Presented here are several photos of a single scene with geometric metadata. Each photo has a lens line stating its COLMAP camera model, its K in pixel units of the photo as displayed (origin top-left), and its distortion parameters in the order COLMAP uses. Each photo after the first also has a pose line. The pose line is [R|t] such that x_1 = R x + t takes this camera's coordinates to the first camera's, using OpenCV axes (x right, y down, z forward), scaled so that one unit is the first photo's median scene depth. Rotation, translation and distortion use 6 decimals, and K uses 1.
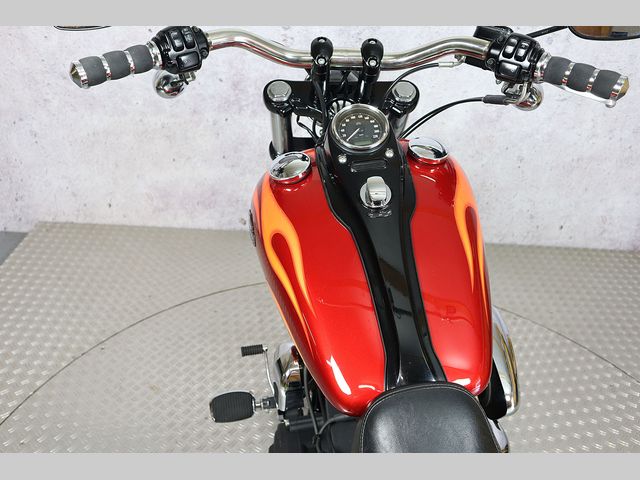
lens RADIAL K [[553.7, 0, 317.5], [0, 553.7, 238.0], [0, 0, 1]] dist [-0.053112, 0.073917]
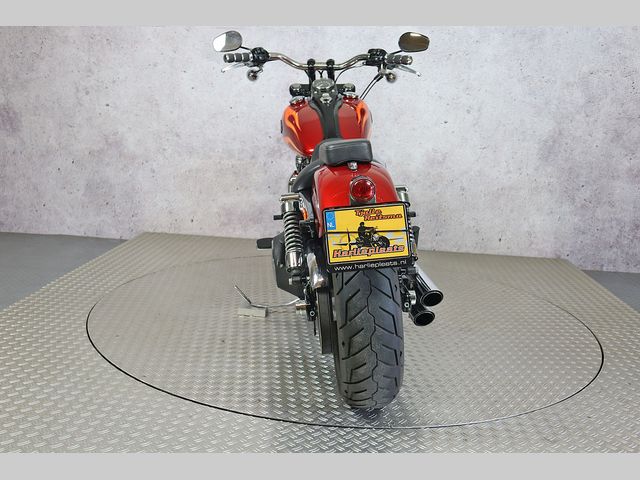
lens RADIAL K [[636.9, 0, 318.1], [0, 636.9, 236.5], [0, 0, 1]] dist [0.006673, 0.000000]
pose [[0.996404, 0.006577, -0.084471, 0.123695], [-0.035100, 0.939452, -0.340879, 0.600860], [0.077114, 0.342618, 0.936305, -0.636609]]
